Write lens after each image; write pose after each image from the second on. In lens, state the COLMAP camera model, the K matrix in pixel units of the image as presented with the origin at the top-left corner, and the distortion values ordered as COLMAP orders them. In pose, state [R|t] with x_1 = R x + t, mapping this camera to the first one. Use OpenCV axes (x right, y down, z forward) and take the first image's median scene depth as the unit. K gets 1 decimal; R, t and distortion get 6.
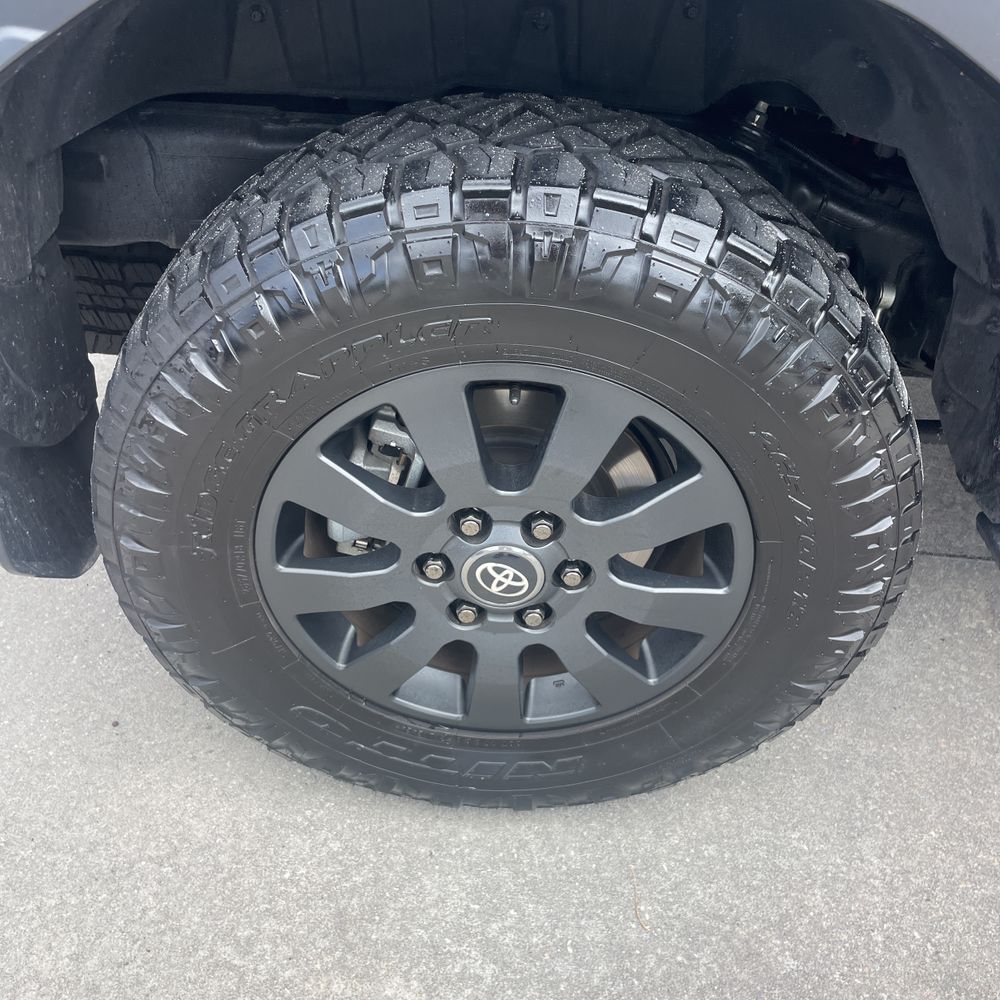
lens RADIAL K [[1036.2, 0, 500.0], [0, 1036.2, 500.0], [0, 0, 1]] dist [0.093007, -0.190372]
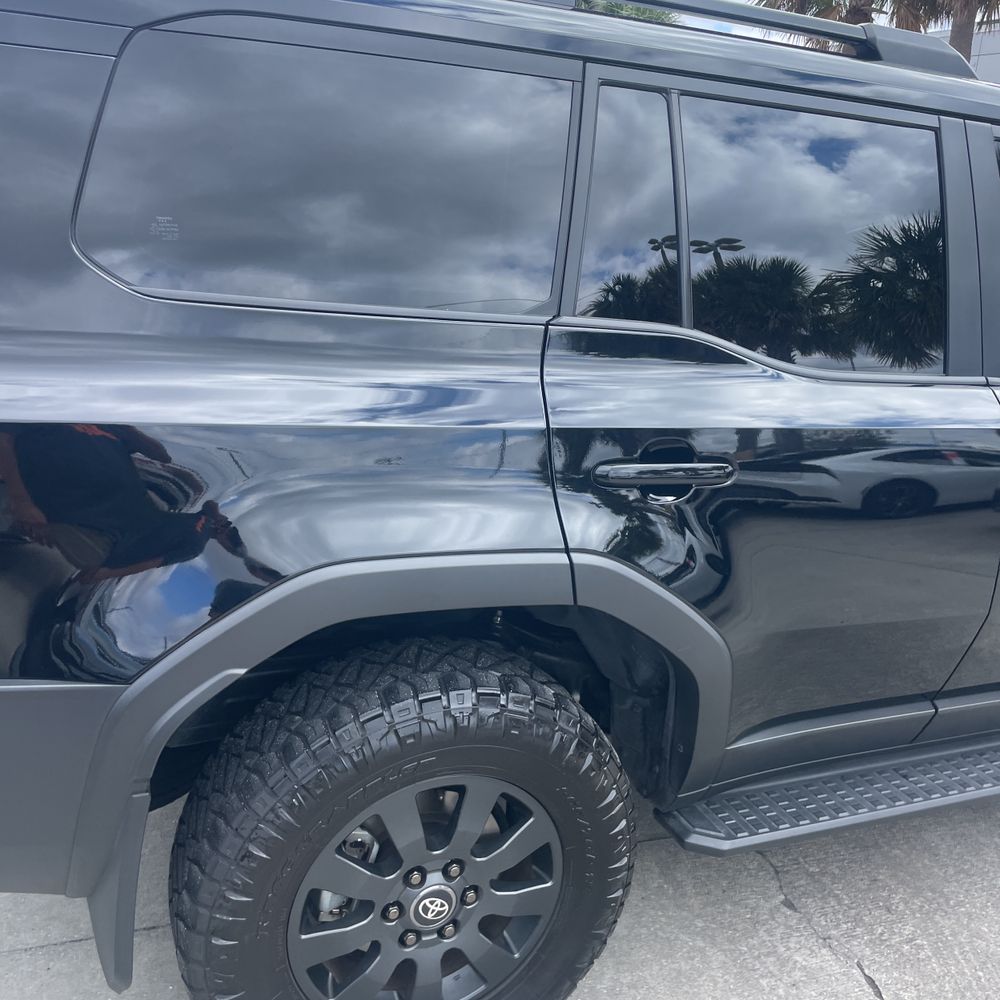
lens RADIAL K [[1015.1, 0, 497.4], [0, 1015.1, 486.1], [0, 0, 1]] dist [0.084987, -0.132420]
pose [[0.912926, -0.087698, 0.398590, -0.522240], [0.222824, 0.925336, -0.306762, -0.024994], [-0.341928, 0.368866, 0.864305, -0.758548]]
